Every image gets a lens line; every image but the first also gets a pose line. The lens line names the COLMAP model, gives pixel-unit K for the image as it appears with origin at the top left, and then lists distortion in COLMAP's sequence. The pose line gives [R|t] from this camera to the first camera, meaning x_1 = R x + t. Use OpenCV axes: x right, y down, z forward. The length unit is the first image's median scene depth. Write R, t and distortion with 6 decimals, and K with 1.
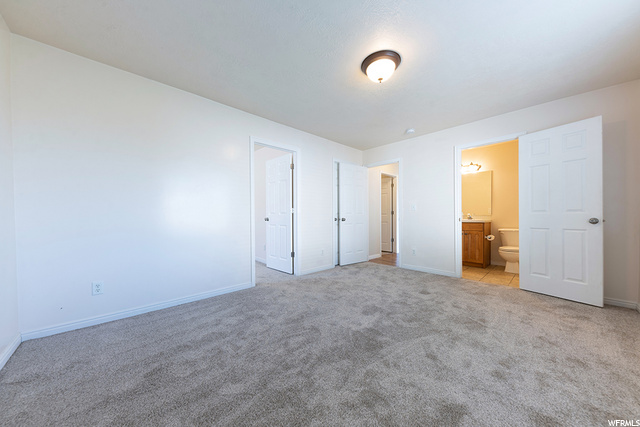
lens RADIAL K [[220.3, 0, 317.8], [0, 220.3, 213.0], [0, 0, 1]] dist [0.002096, -0.000054]
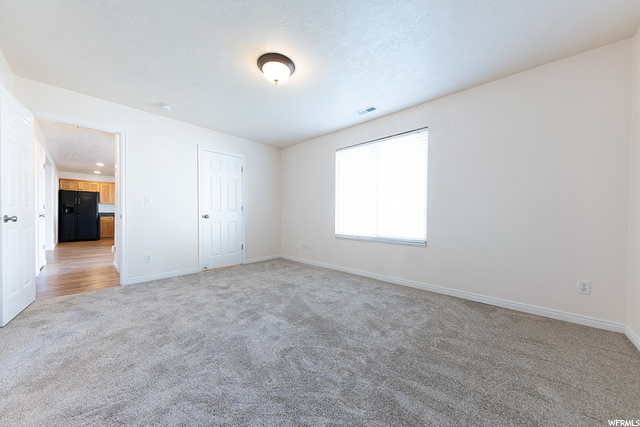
lens RADIAL K [[220.3, 0, 322.7], [0, 220.3, 216.7], [0, 0, 1]] dist [0.002096, -0.000054]
pose [[-0.066668, -0.014844, 0.997665, -0.654976], [-0.018436, 0.999737, 0.013642, 0.009855], [-0.997605, -0.017484, -0.066924, 0.722561]]
